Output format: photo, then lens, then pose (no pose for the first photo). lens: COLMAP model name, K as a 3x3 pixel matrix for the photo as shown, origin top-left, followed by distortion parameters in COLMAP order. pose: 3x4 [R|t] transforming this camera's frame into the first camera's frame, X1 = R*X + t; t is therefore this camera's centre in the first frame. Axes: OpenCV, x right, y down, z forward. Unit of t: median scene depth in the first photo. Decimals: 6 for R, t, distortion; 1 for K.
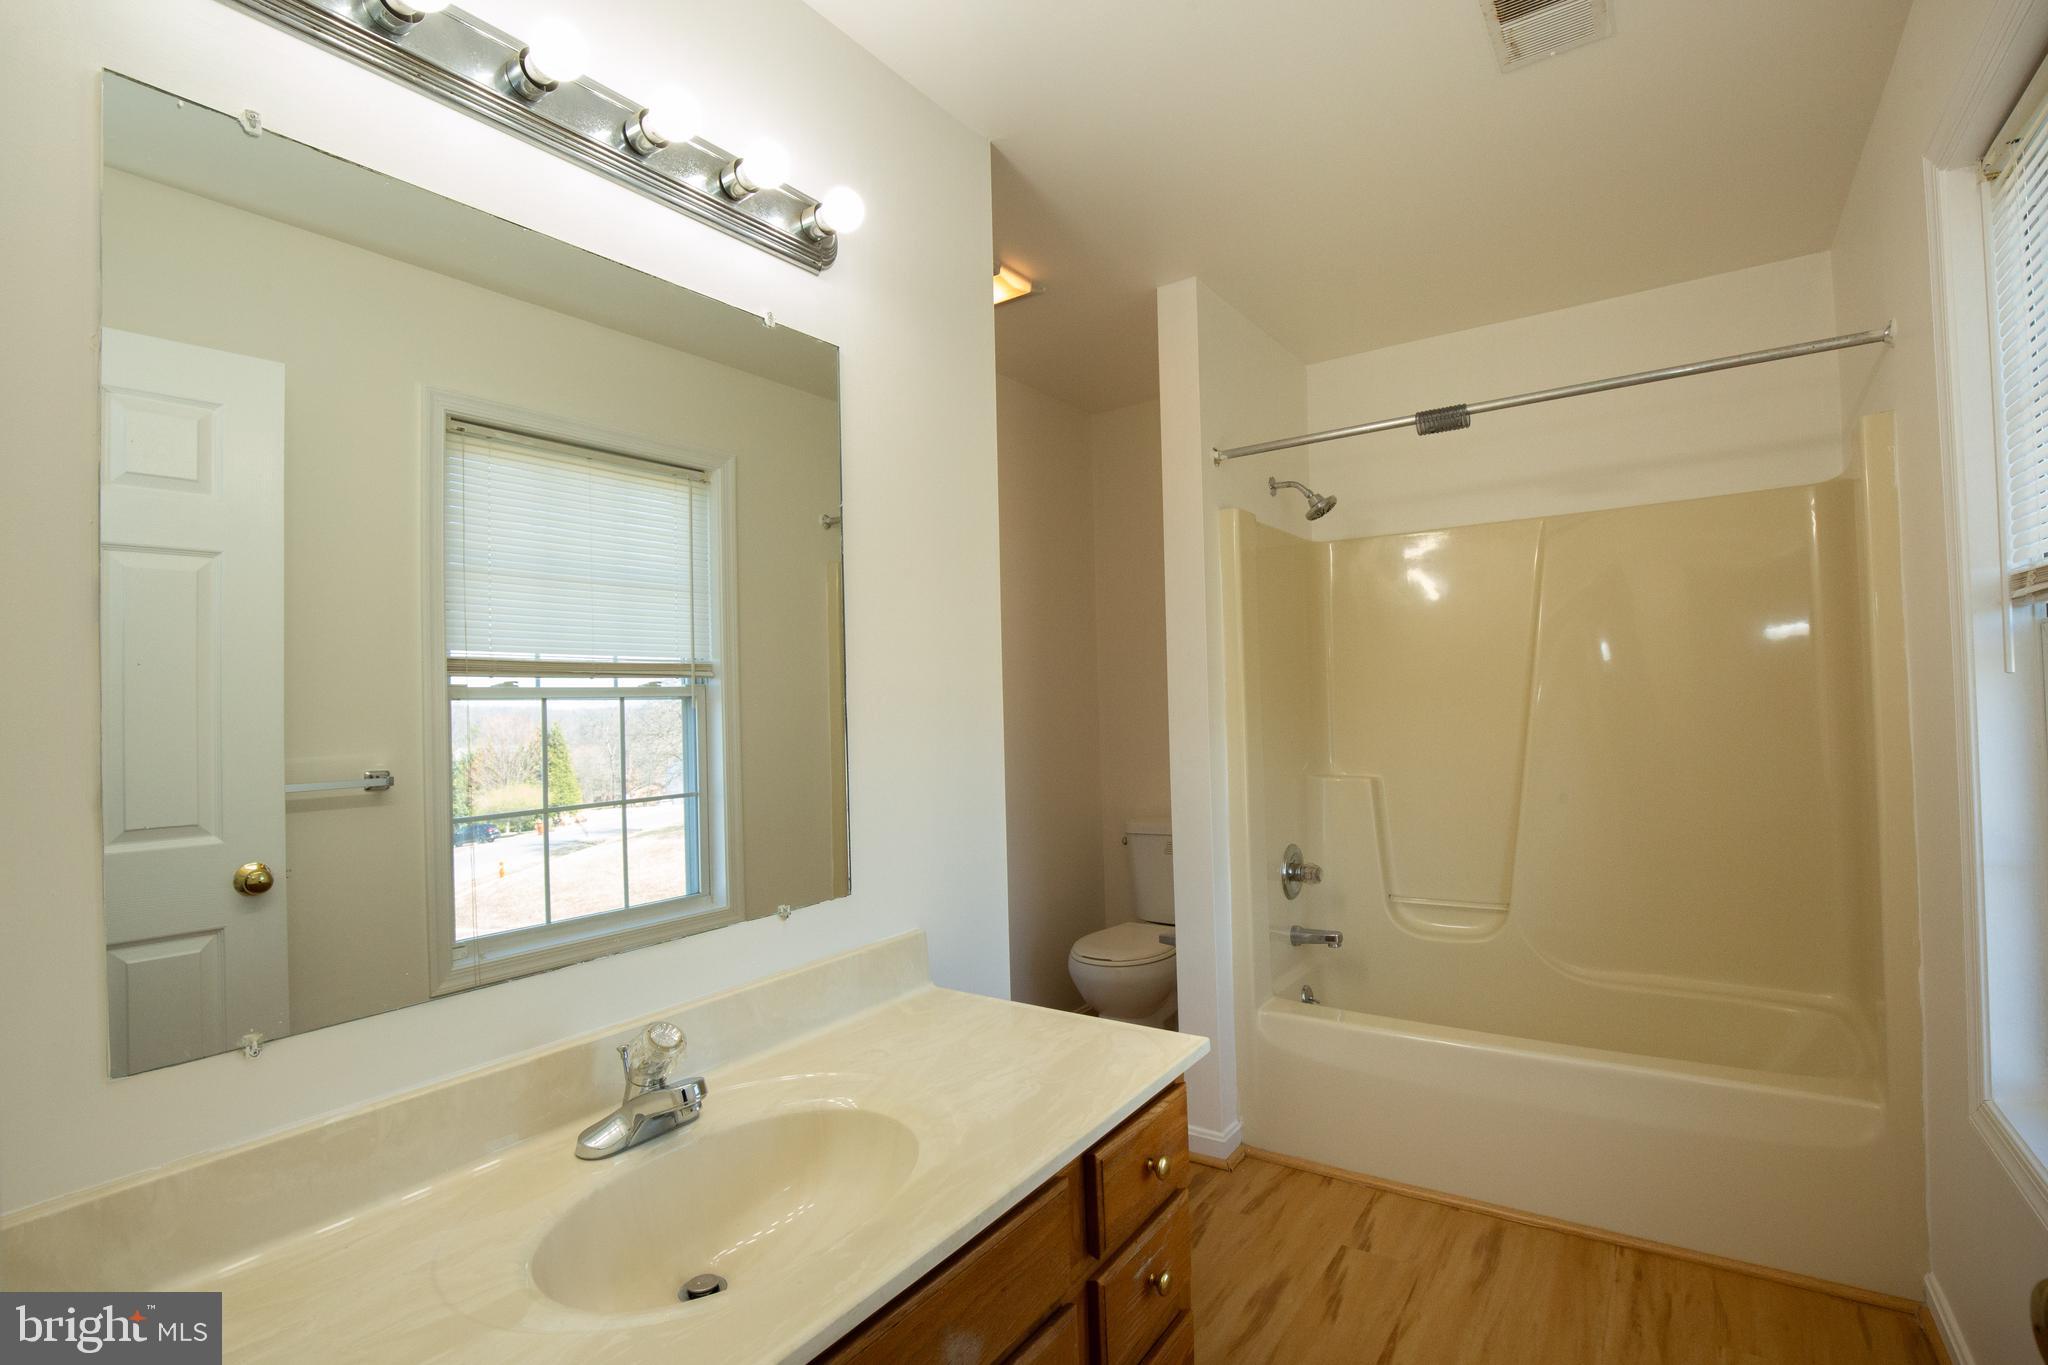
lens RADIAL K [[967.1, 0, 1020.2], [0, 967.1, 678.0], [0, 0, 1]] dist [-0.033219, 0.005803]
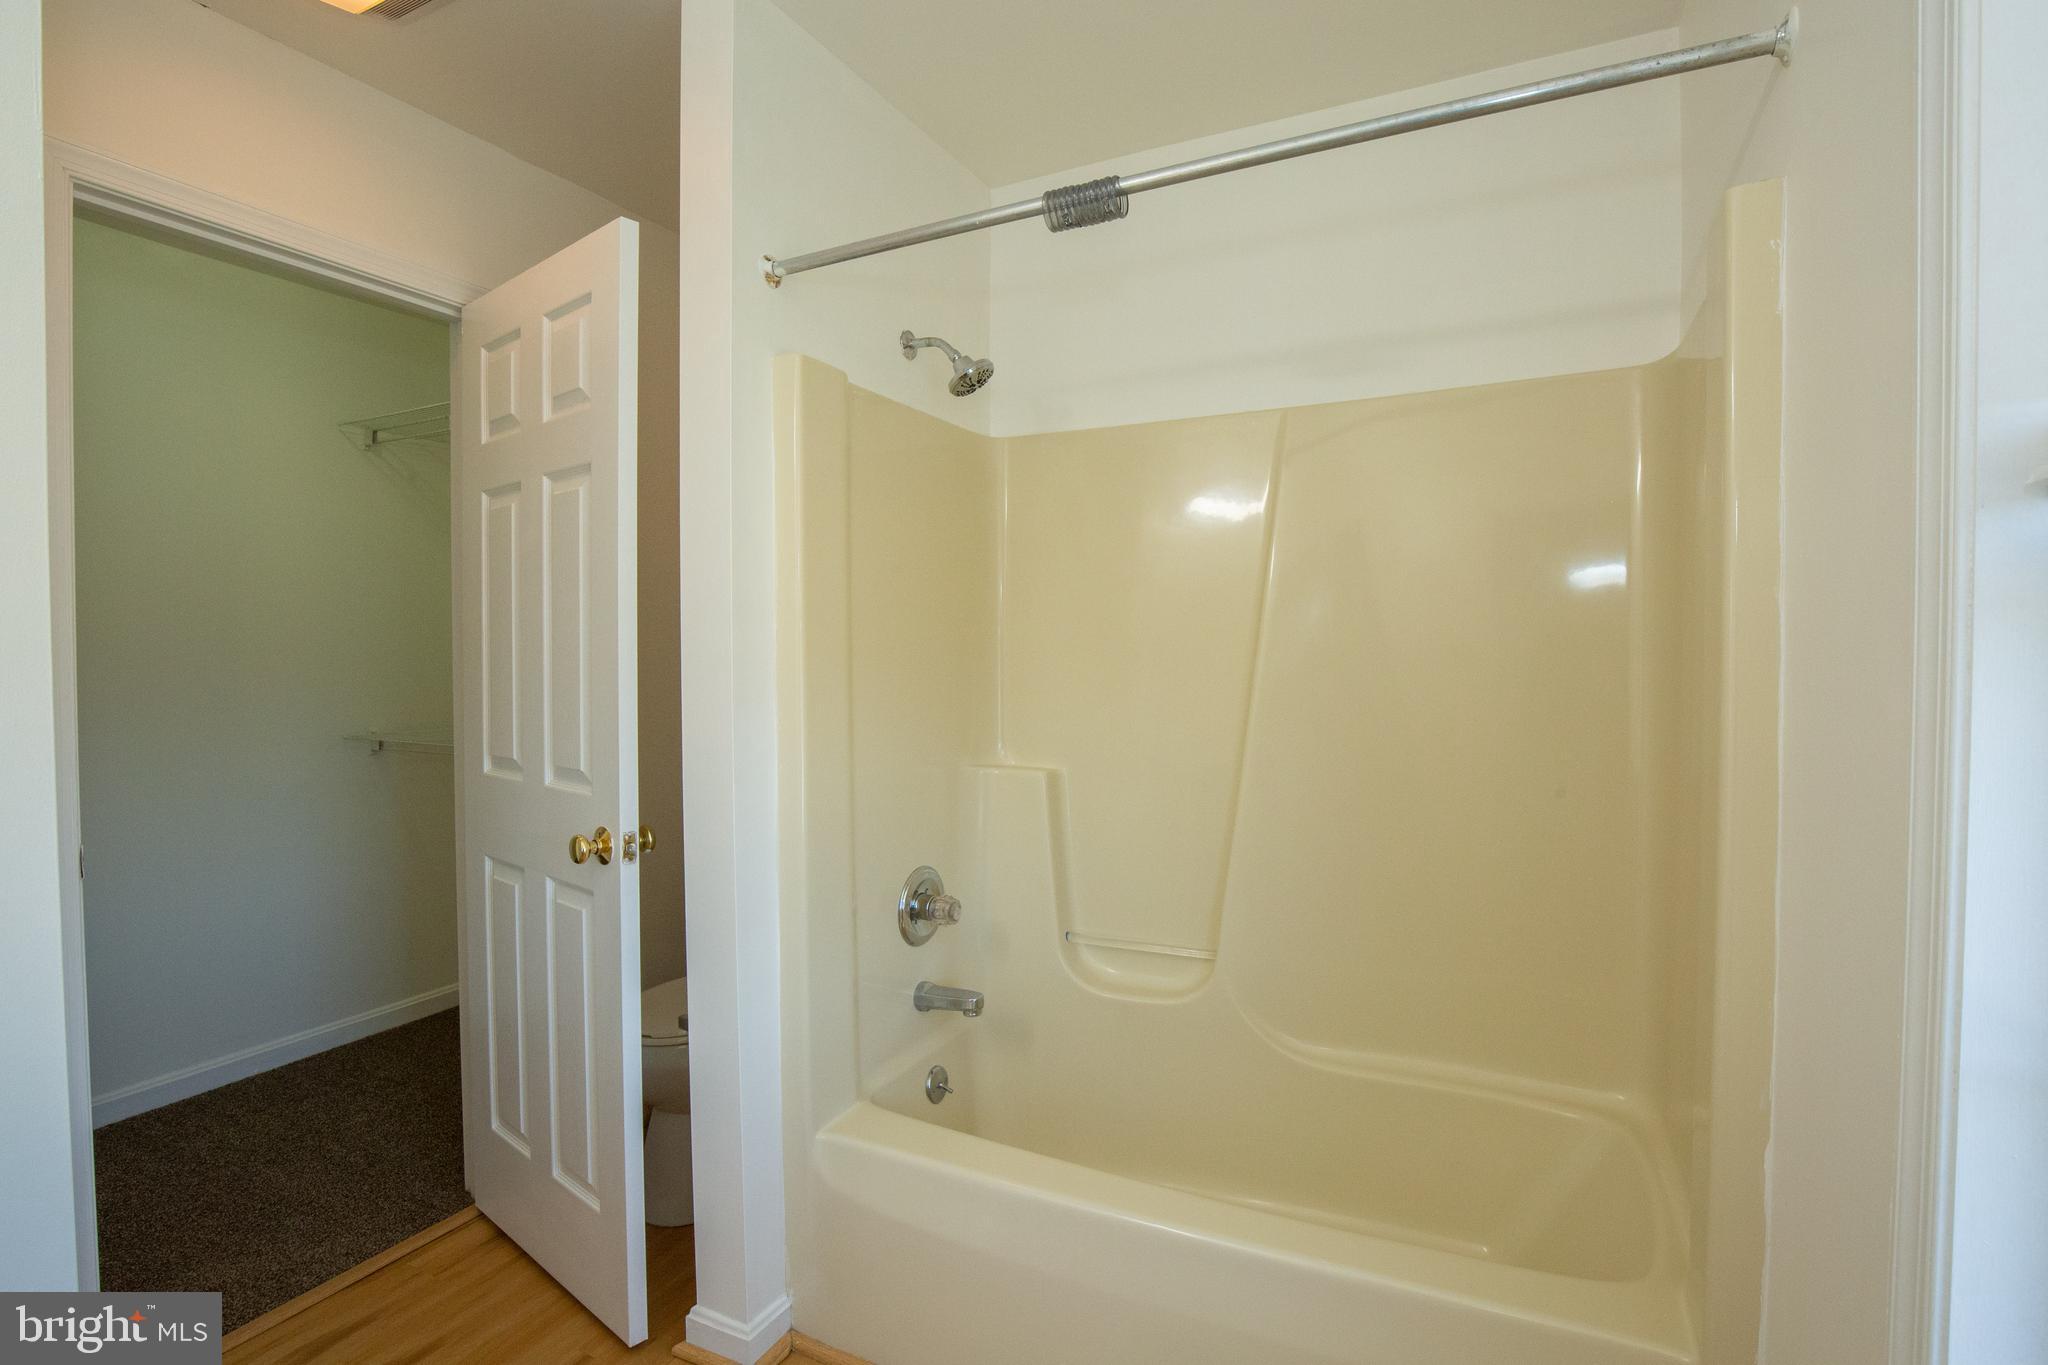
lens RADIAL K [[967.1, 0, 1017.5], [0, 967.1, 681.0], [0, 0, 1]] dist [-0.033219, 0.005803]
pose [[0.991686, 0.013235, 0.128002, 0.264159], [-0.020786, 0.998110, 0.057836, -0.002889], [-0.126994, -0.060016, 0.990086, 0.315332]]
